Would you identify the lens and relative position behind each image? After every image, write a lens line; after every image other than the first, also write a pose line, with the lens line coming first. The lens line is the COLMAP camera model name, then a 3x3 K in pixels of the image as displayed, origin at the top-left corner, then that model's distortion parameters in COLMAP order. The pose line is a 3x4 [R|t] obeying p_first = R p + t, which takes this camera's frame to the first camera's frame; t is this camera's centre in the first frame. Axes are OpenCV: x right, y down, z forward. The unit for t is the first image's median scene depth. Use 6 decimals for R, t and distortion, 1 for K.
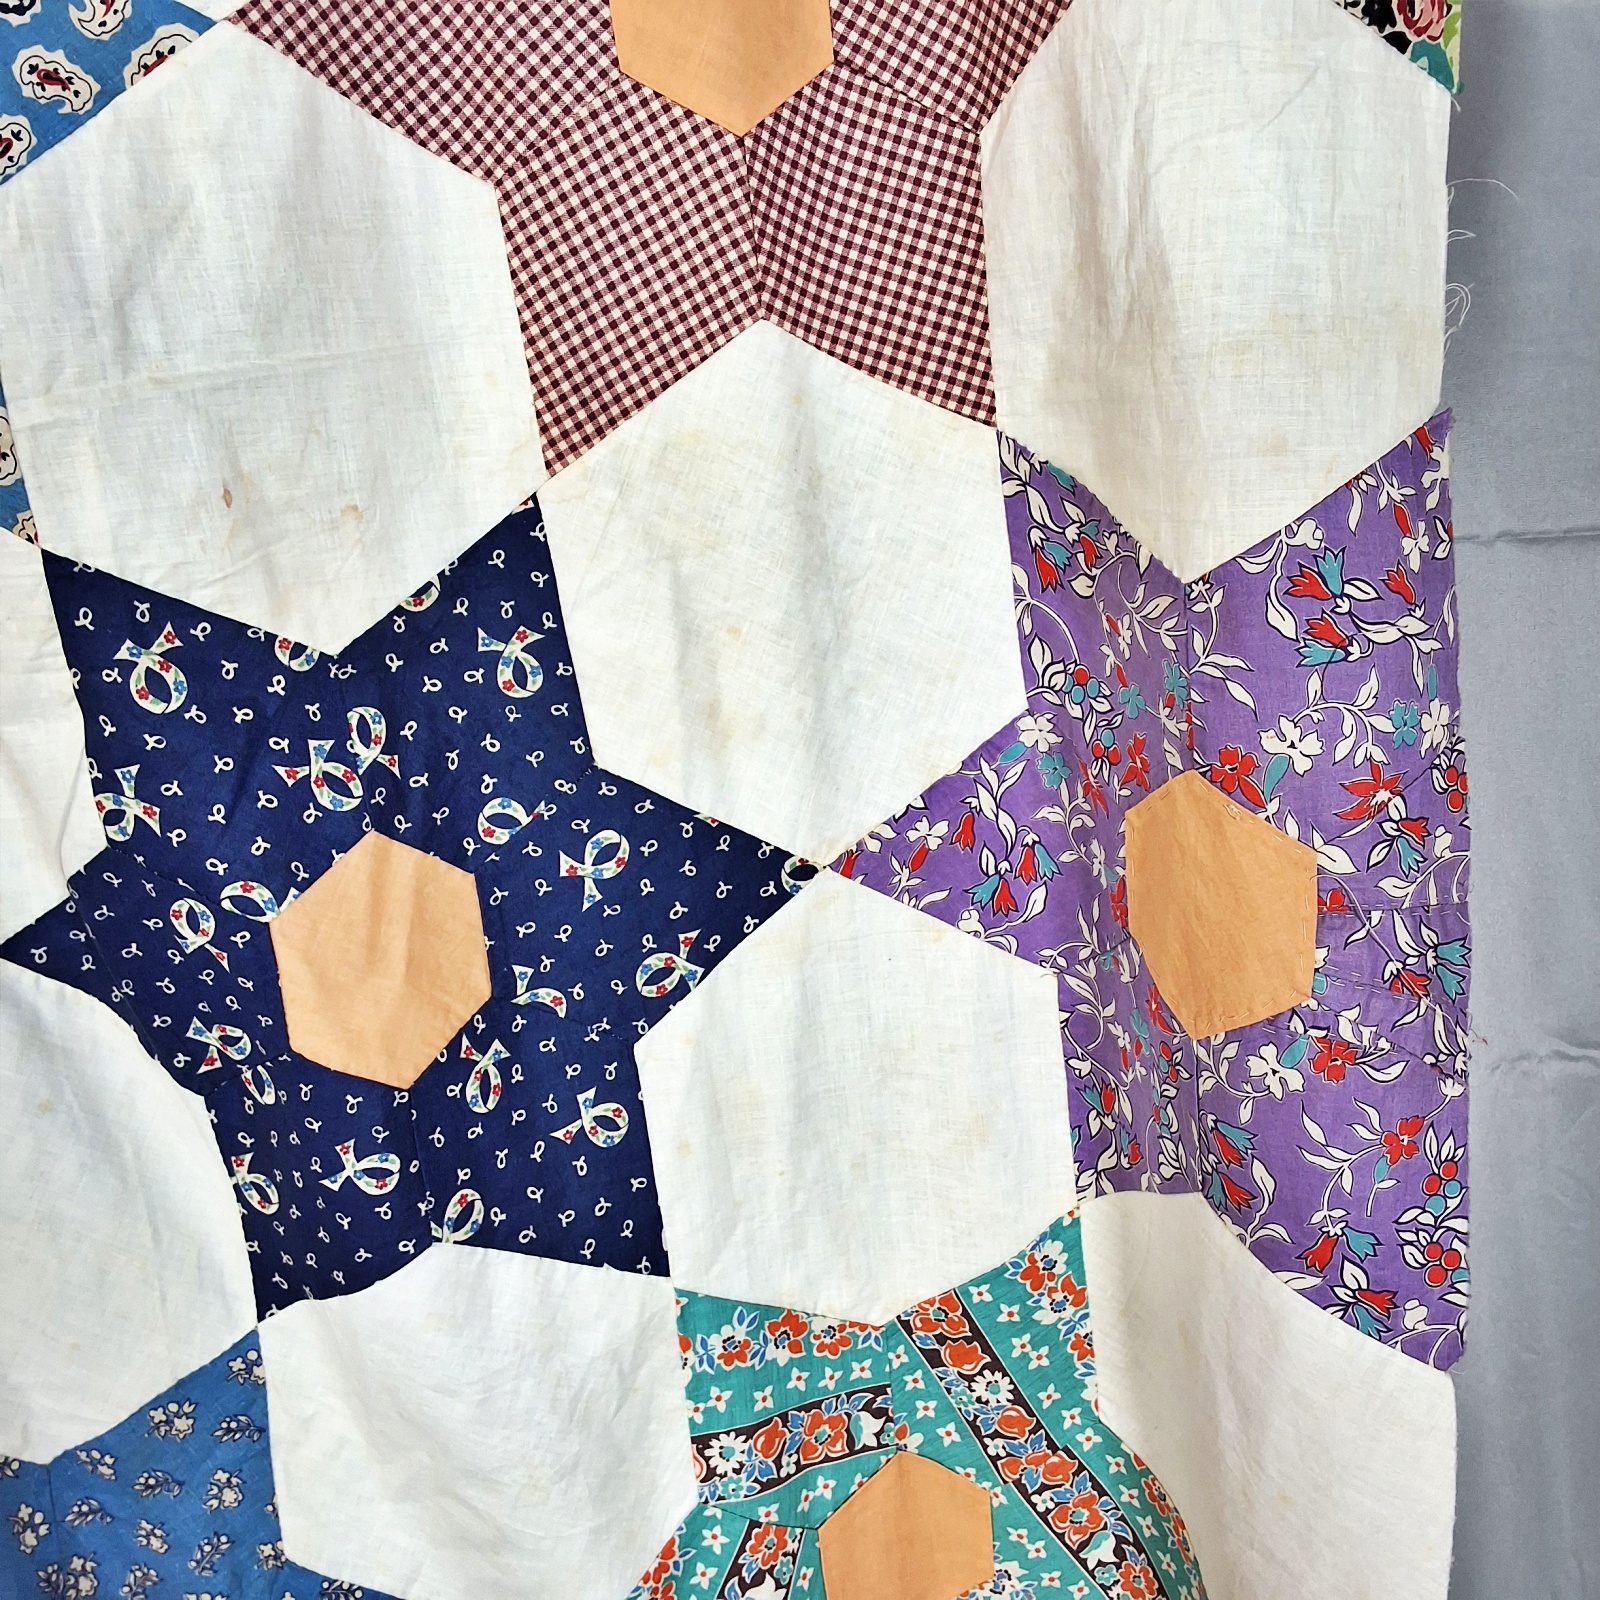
lens RADIAL K [[1610.0, 0, 816.9], [0, 1610.0, 791.1], [0, 0, 1]] dist [0.110756, -0.188101]
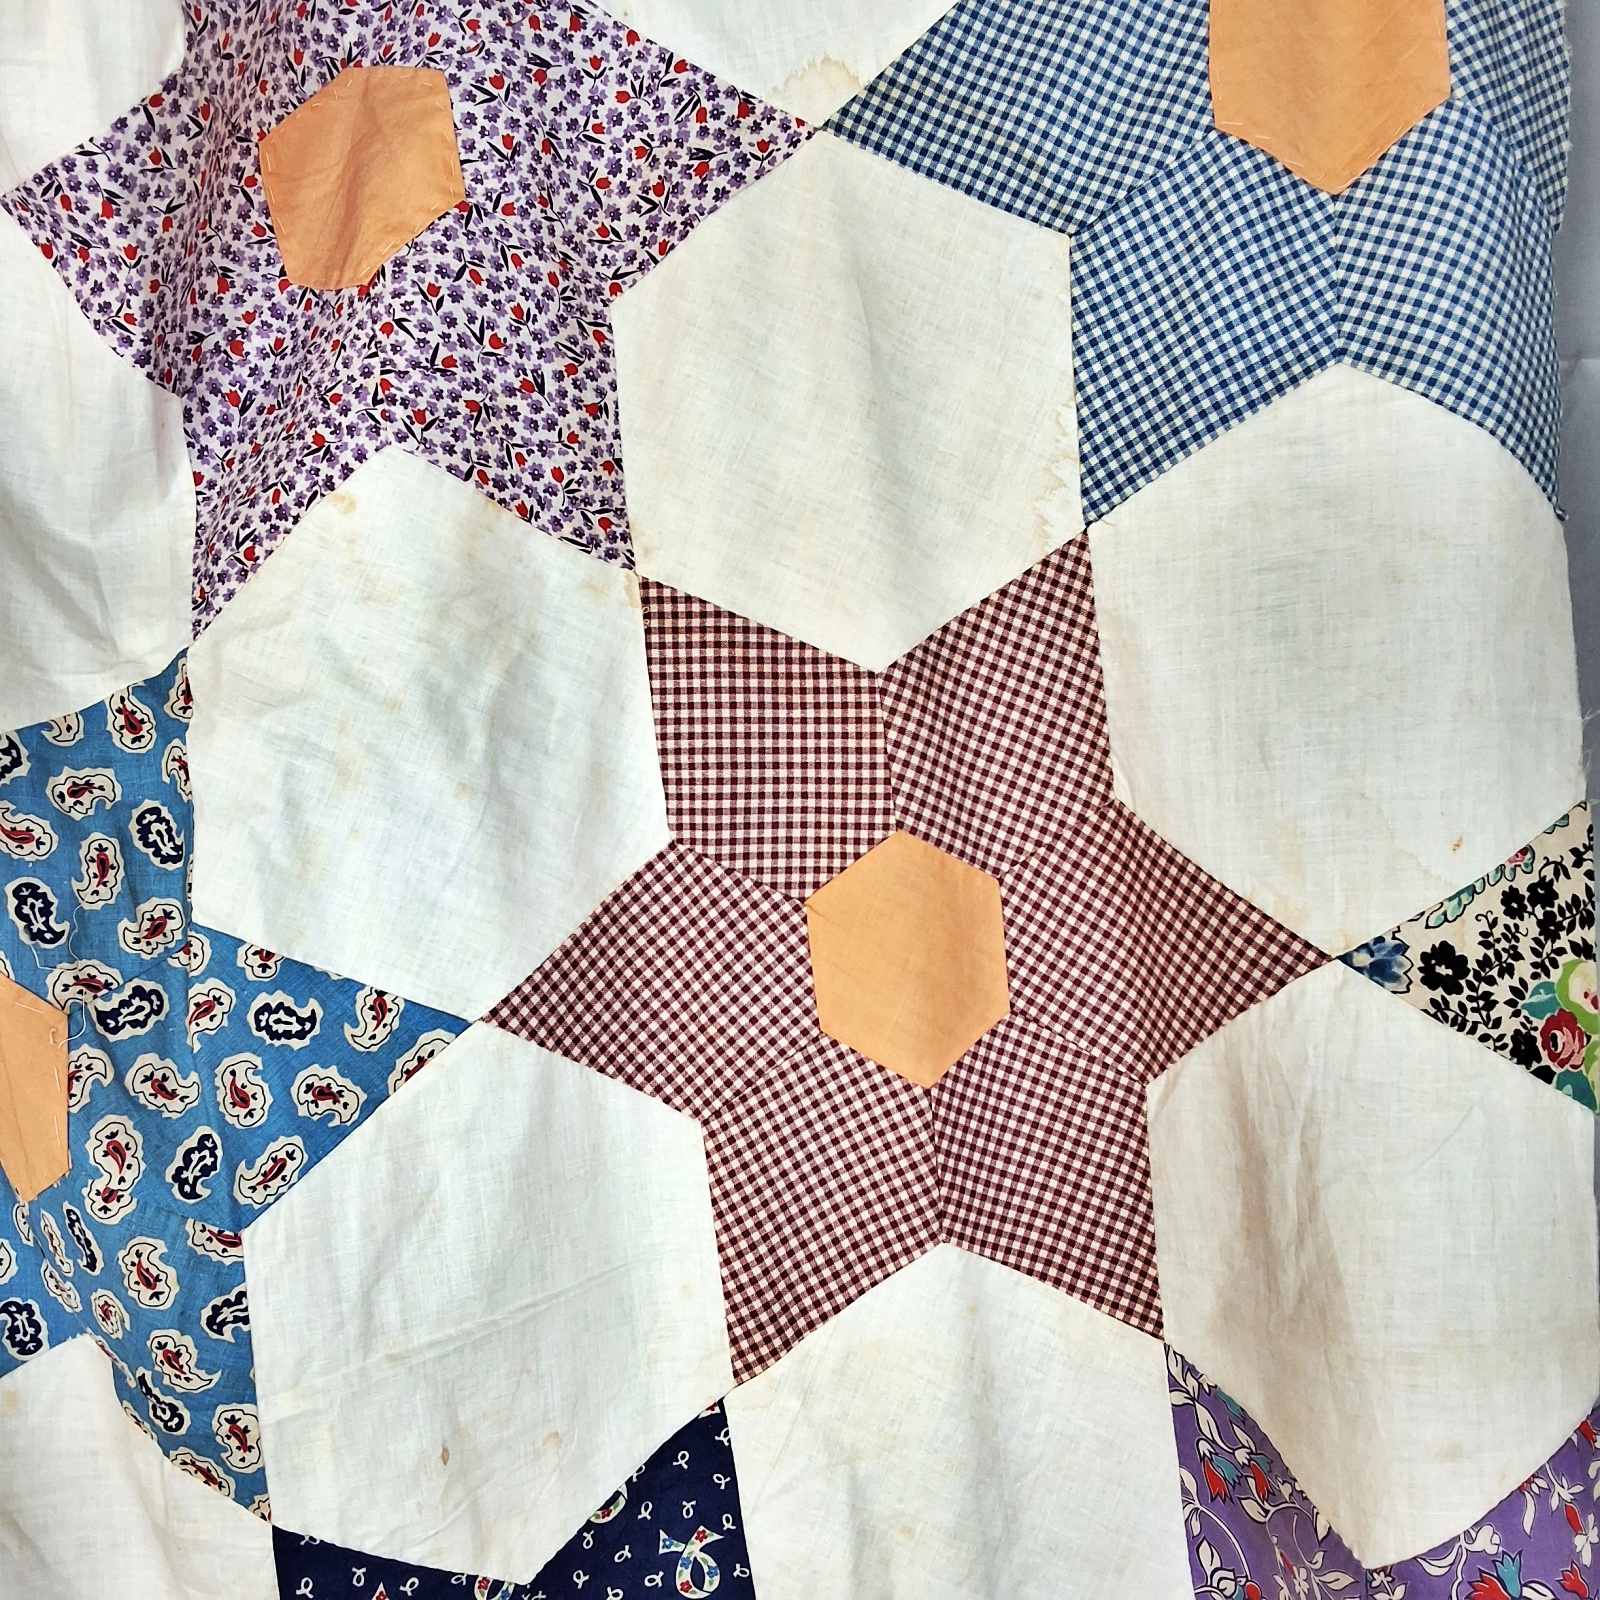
lens RADIAL K [[1610.0, 0, 816.9], [0, 1610.0, 791.1], [0, 0, 1]] dist [0.110756, -0.188101]
pose [[0.999613, 0.015525, -0.023088, -0.097056], [-0.019571, 0.982194, -0.186845, -0.384012], [0.019776, 0.187225, 0.982118, -0.106748]]
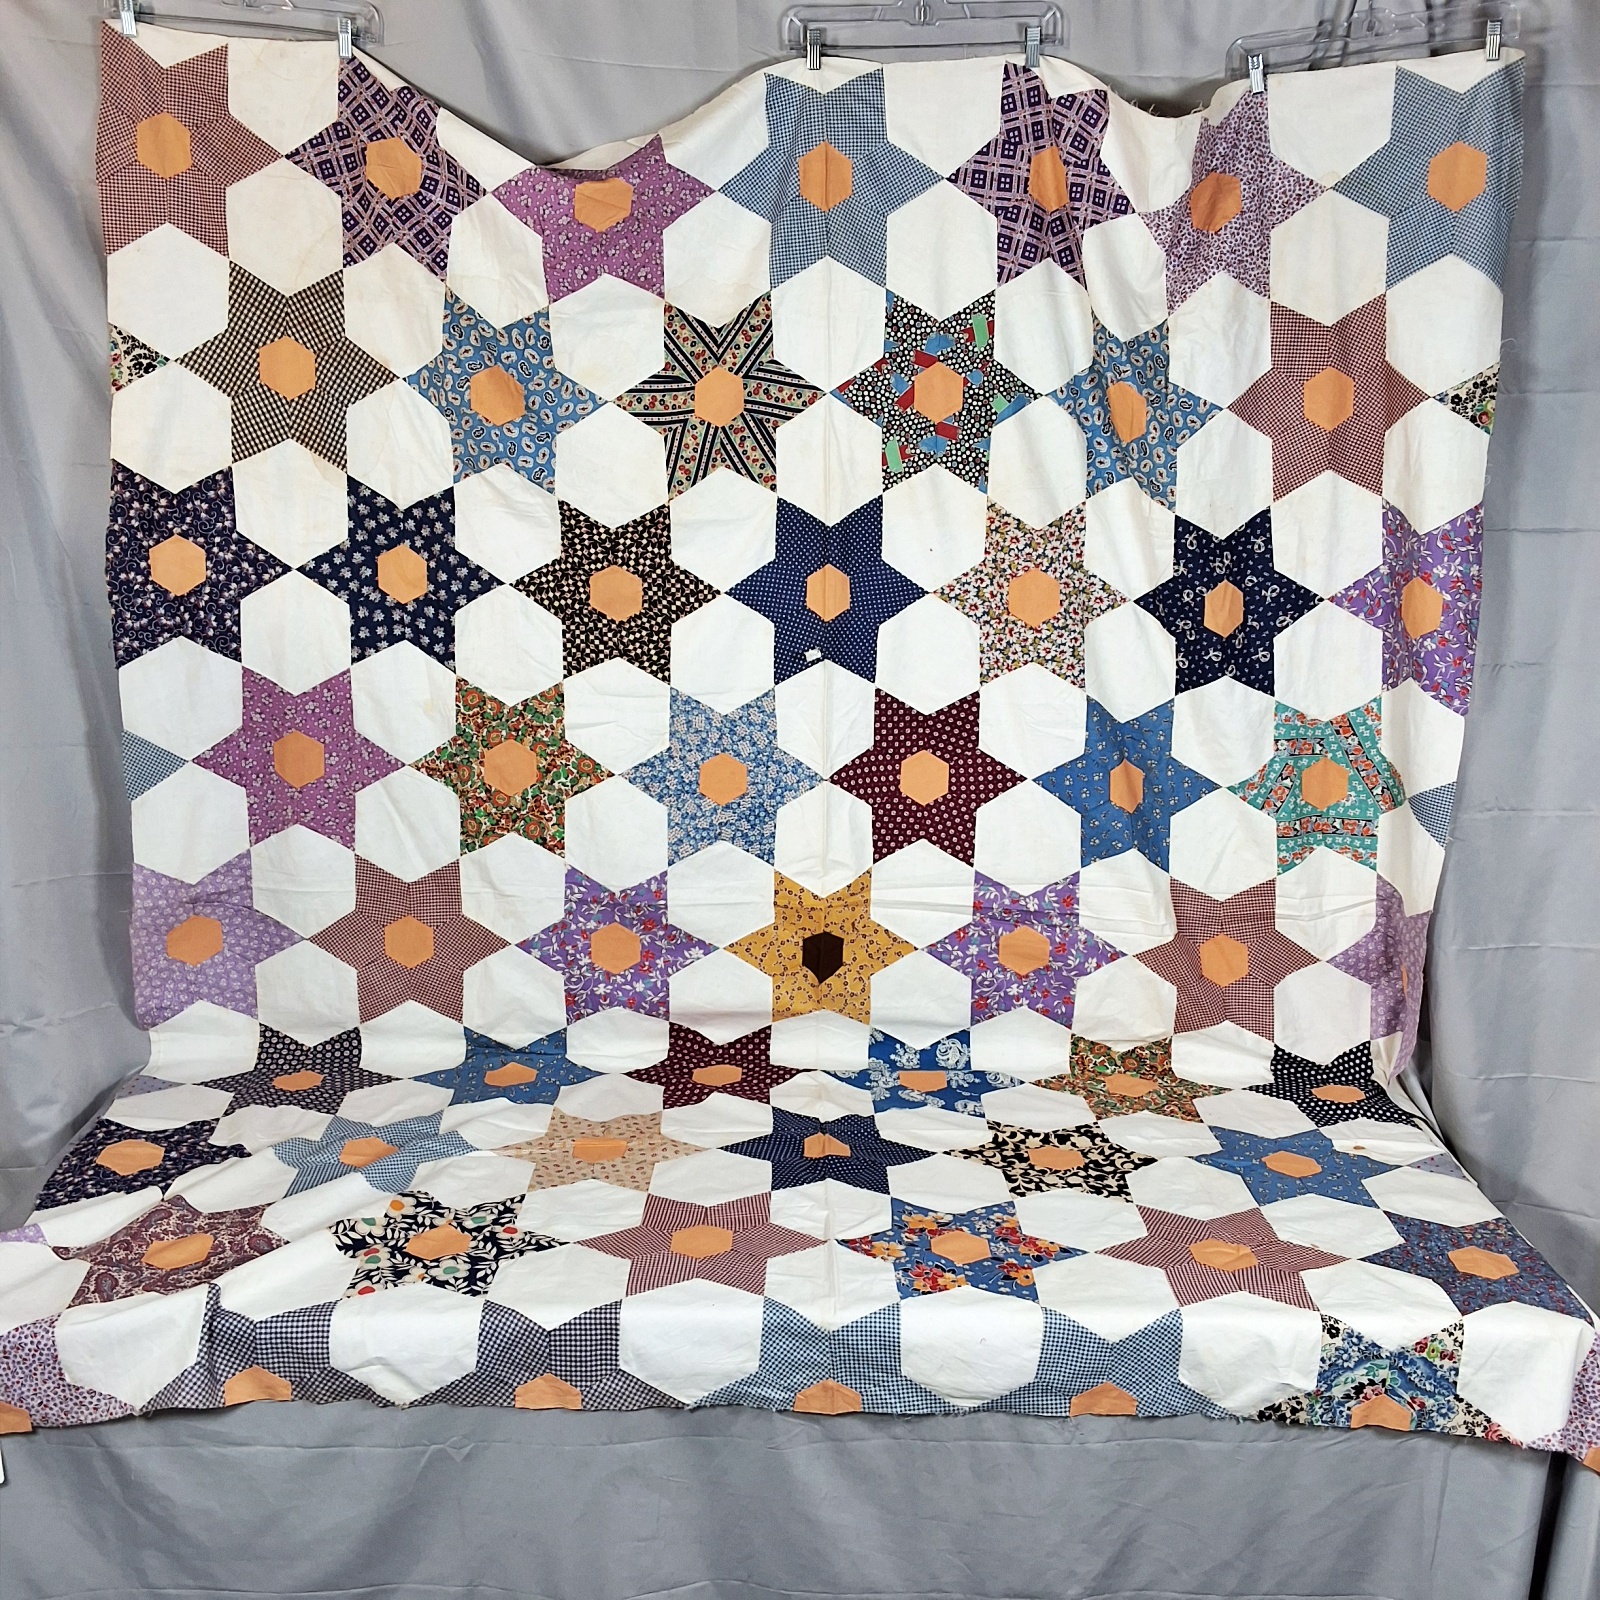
lens RADIAL K [[1610.0, 0, 816.9], [0, 1610.0, 791.1], [0, 0, 1]] dist [0.110756, -0.188101]
pose [[0.972239, 0.101567, -0.210795, -0.370791], [-0.092063, 0.994264, 0.054447, 0.474606], [0.215116, -0.033529, 0.976013, -3.718688]]
